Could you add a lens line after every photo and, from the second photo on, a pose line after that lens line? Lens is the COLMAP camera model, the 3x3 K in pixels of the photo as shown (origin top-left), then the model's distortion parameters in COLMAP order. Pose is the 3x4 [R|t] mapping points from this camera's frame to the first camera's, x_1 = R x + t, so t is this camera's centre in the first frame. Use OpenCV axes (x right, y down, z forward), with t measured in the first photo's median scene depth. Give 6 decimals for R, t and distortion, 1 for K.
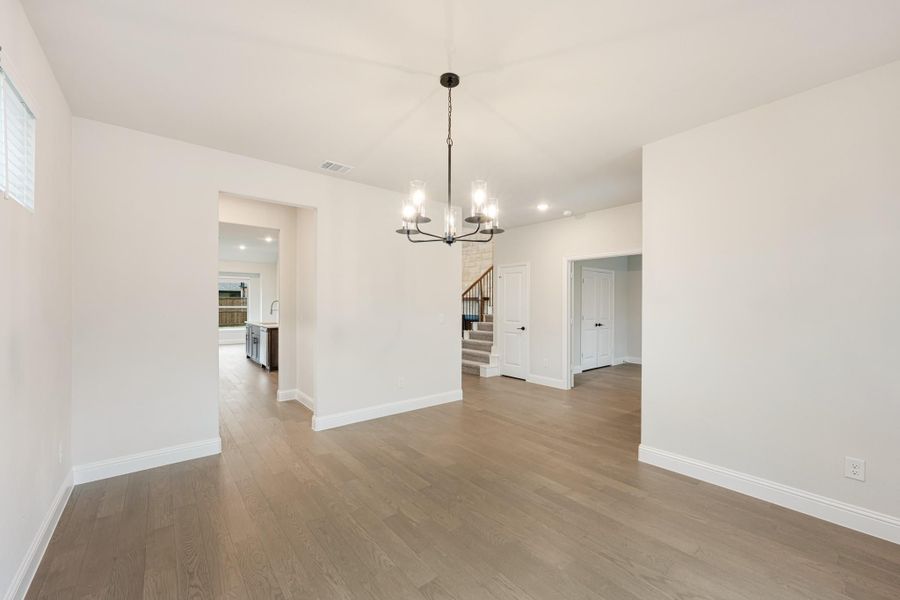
lens RADIAL K [[363.2, 0, 451.3], [0, 363.2, 303.1], [0, 0, 1]] dist [-0.000303, -0.000080]
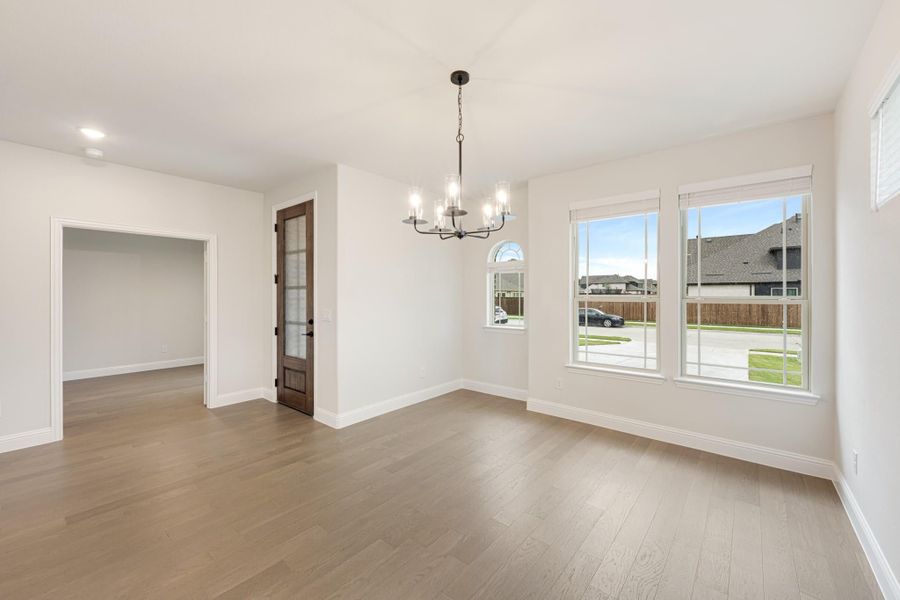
lens RADIAL K [[367.7, 0, 450.9], [0, 367.7, 292.9], [0, 0, 1]] dist [0.001429, 0.000077]
pose [[-0.203760, -0.001396, 0.979020, -0.789746], [-0.005612, 0.999984, 0.000258, -0.010746], [-0.979005, -0.005442, -0.203764, 0.965123]]
